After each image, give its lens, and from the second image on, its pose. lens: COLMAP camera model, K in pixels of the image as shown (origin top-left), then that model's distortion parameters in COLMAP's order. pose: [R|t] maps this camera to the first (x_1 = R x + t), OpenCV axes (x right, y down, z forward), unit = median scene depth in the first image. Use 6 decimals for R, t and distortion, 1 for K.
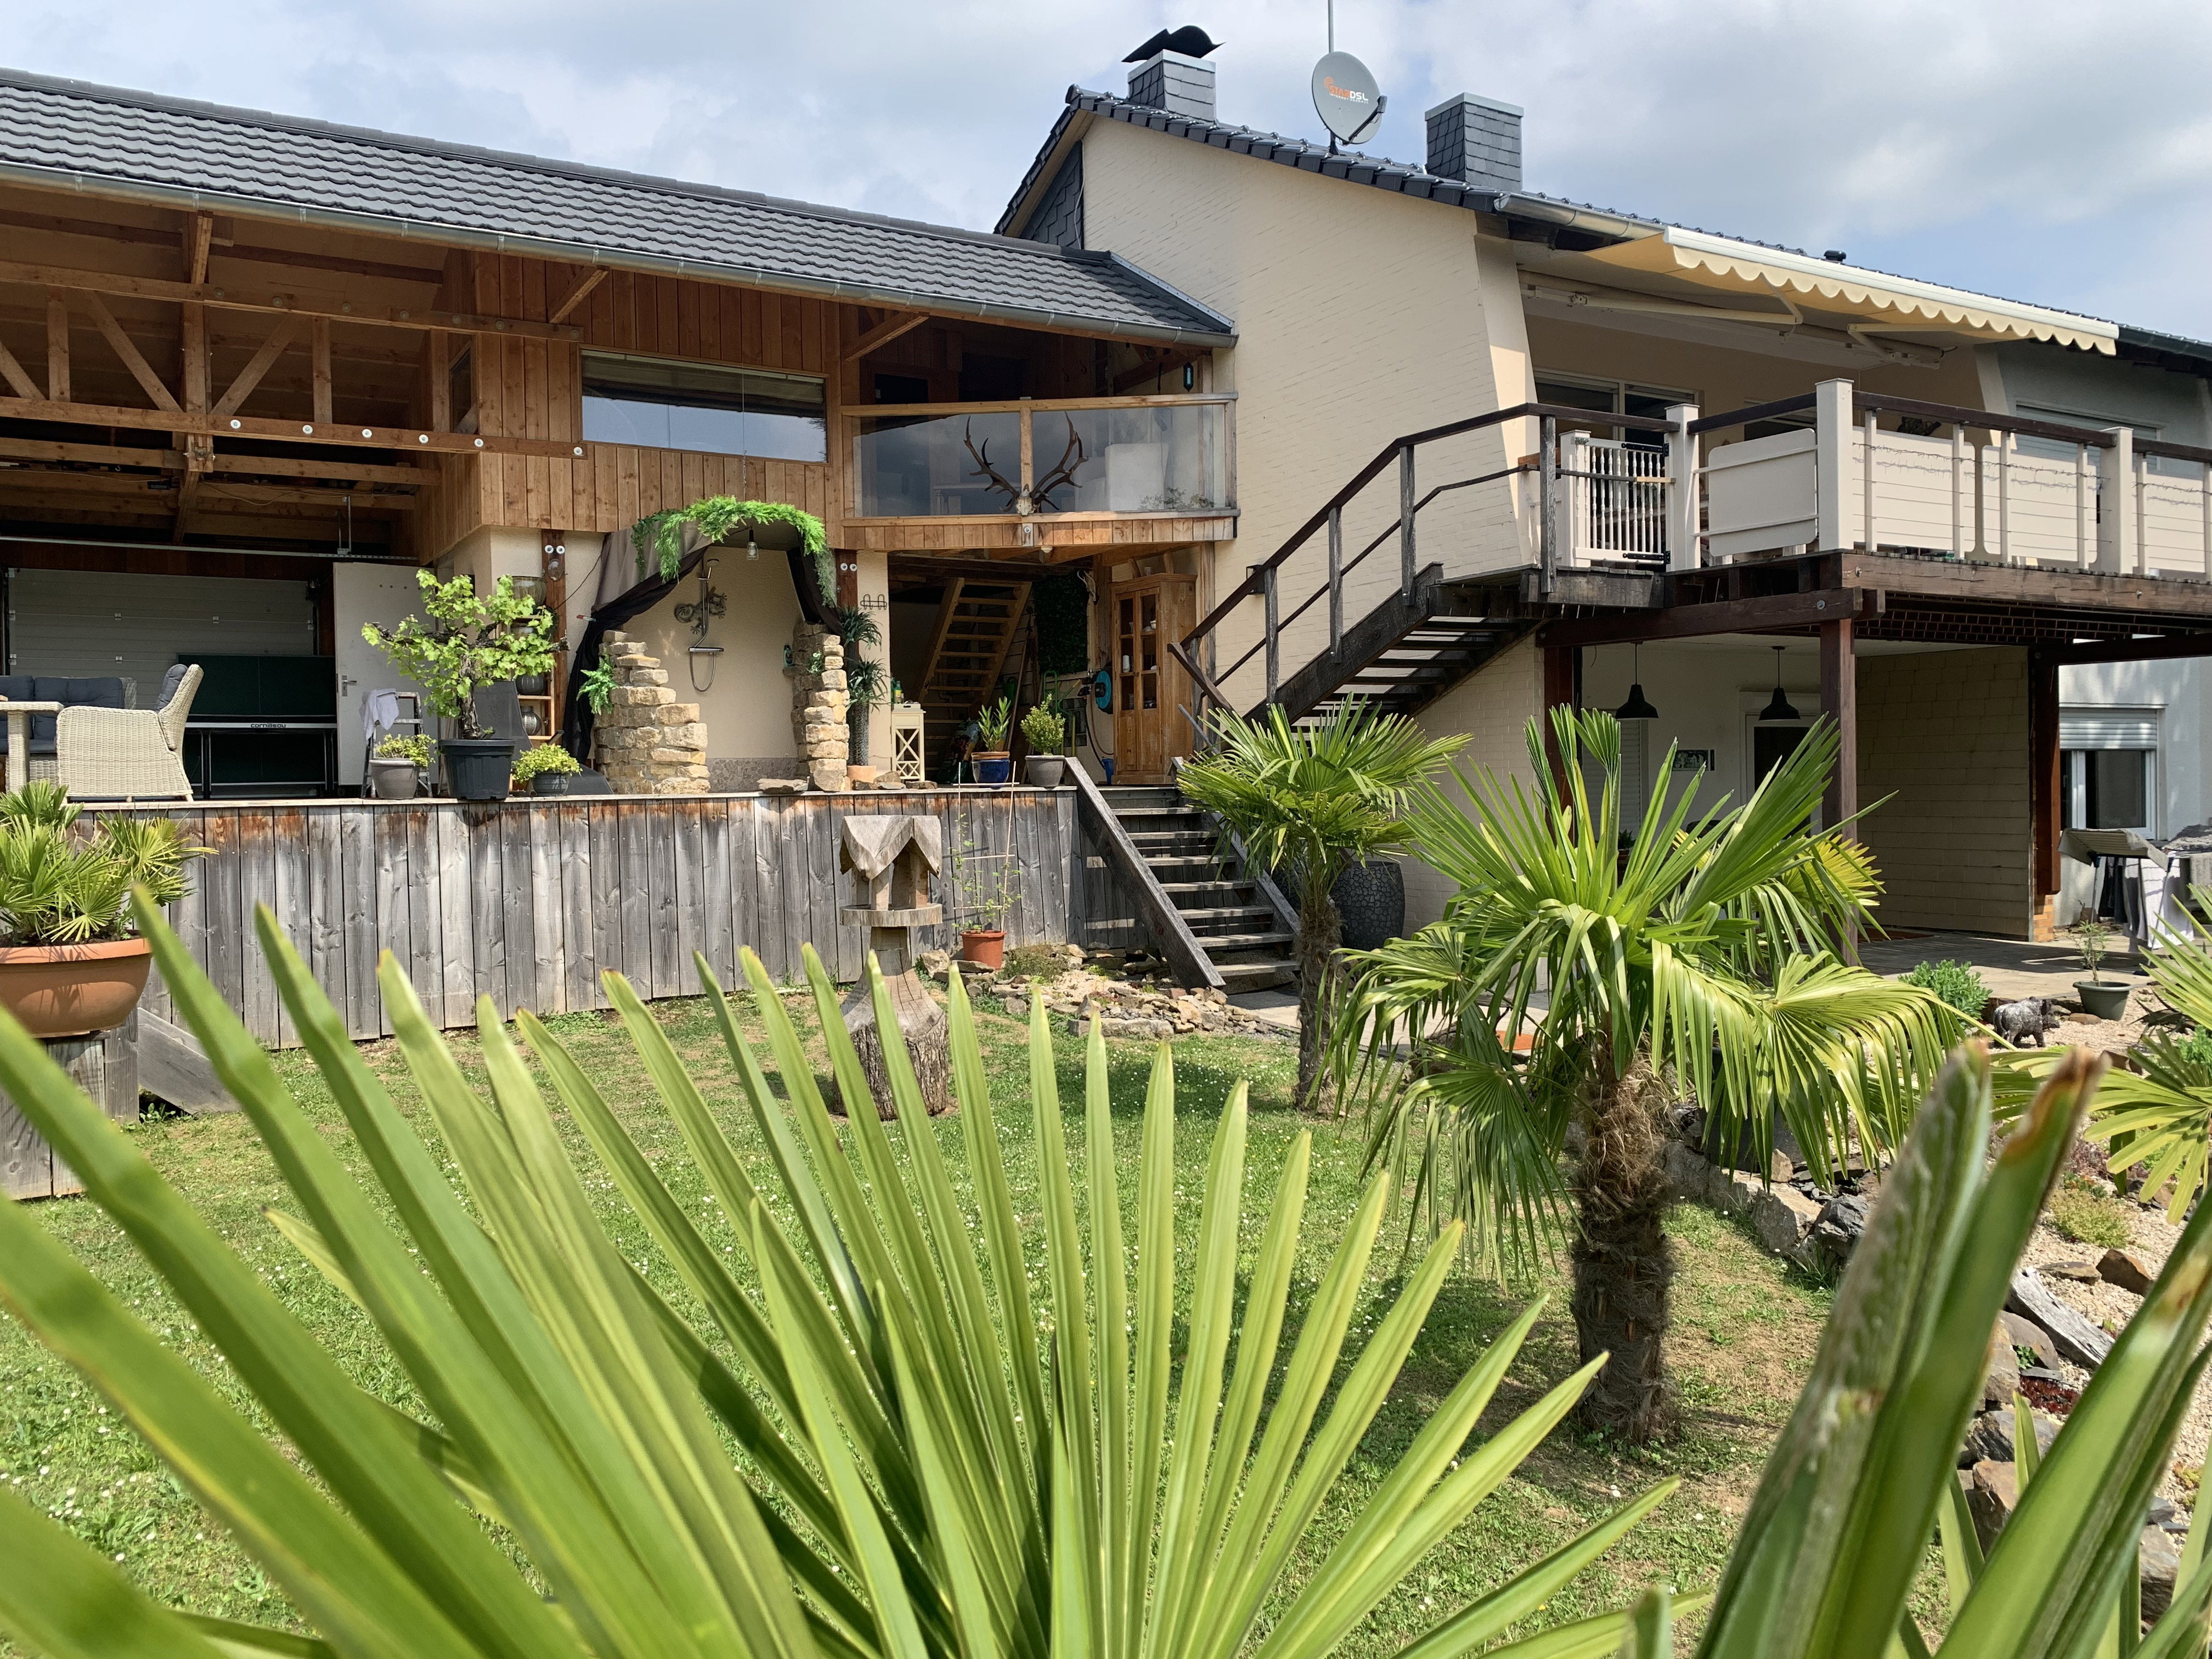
lens RADIAL K [[1697.0, 0, 1110.1], [0, 1697.0, 790.9], [0, 0, 1]] dist [0.078435, -0.118292]
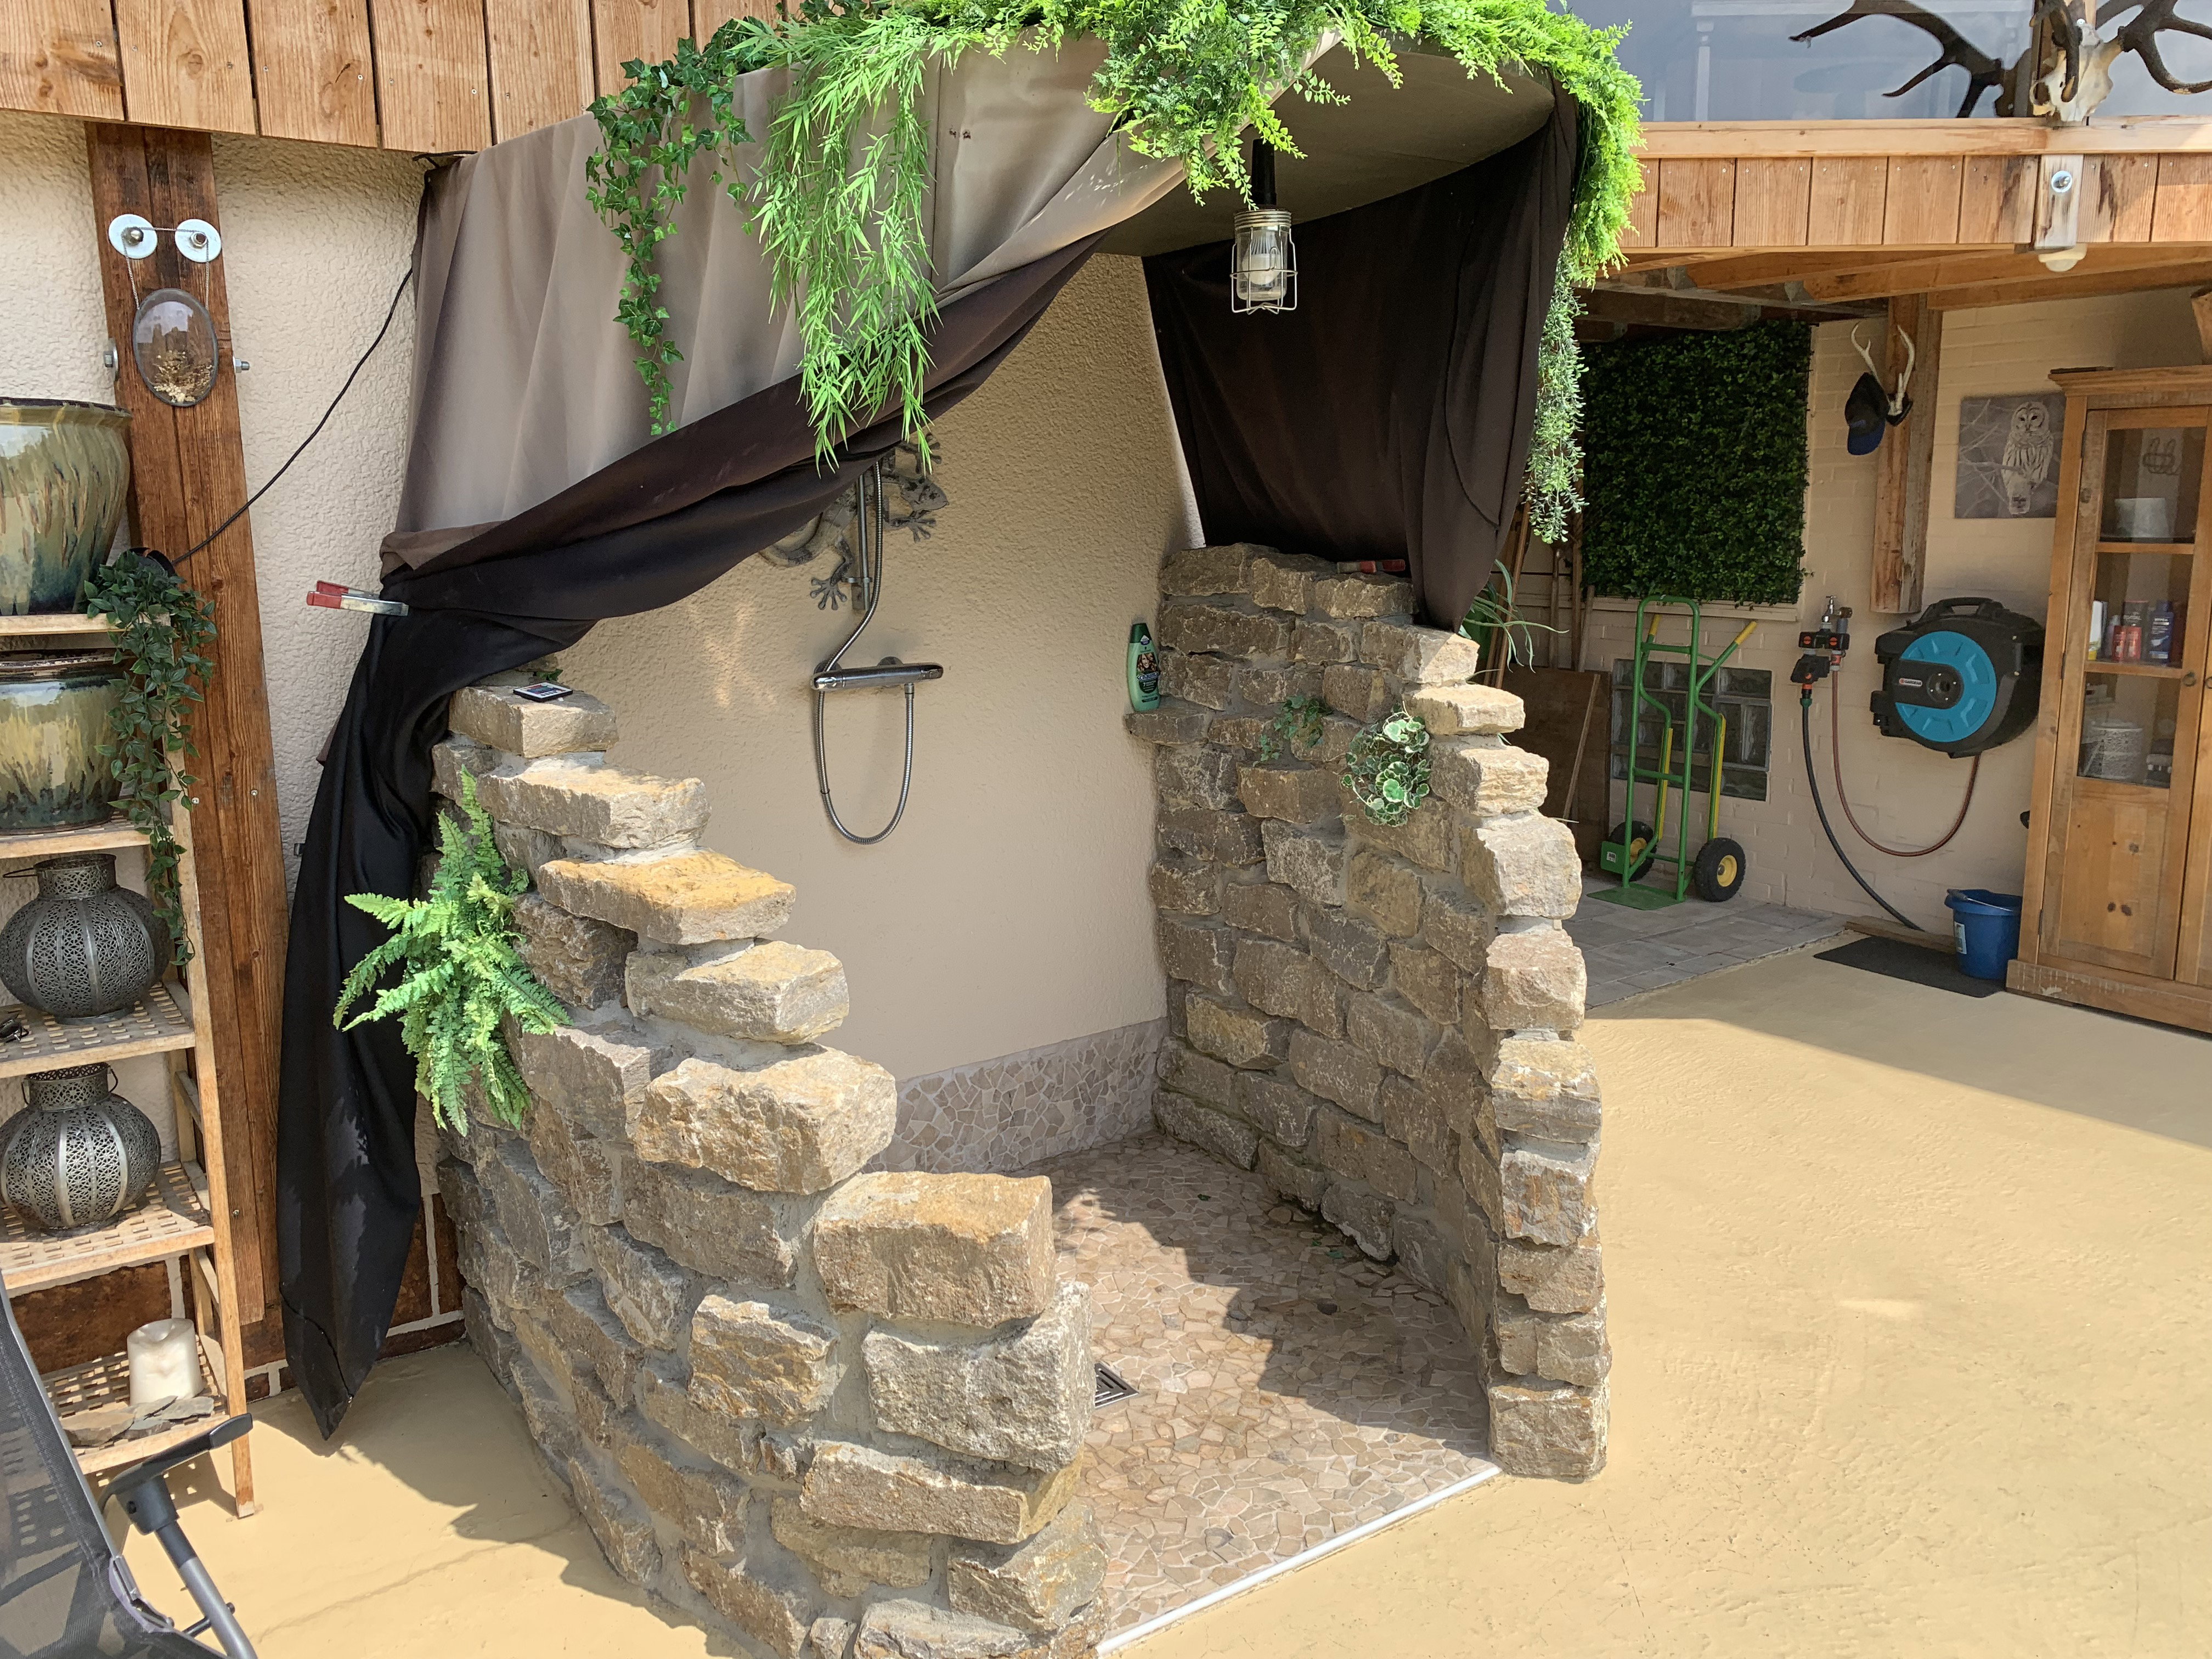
lens RADIAL K [[1697.0, 0, 1110.1], [0, 1697.0, 790.9], [0, 0, 1]] dist [0.078435, -0.118292]
pose [[0.995866, -0.009373, 0.090351, -0.242044], [-0.005400, 0.986794, 0.161893, -0.113834], [-0.090676, -0.161712, 0.982663, 0.806763]]
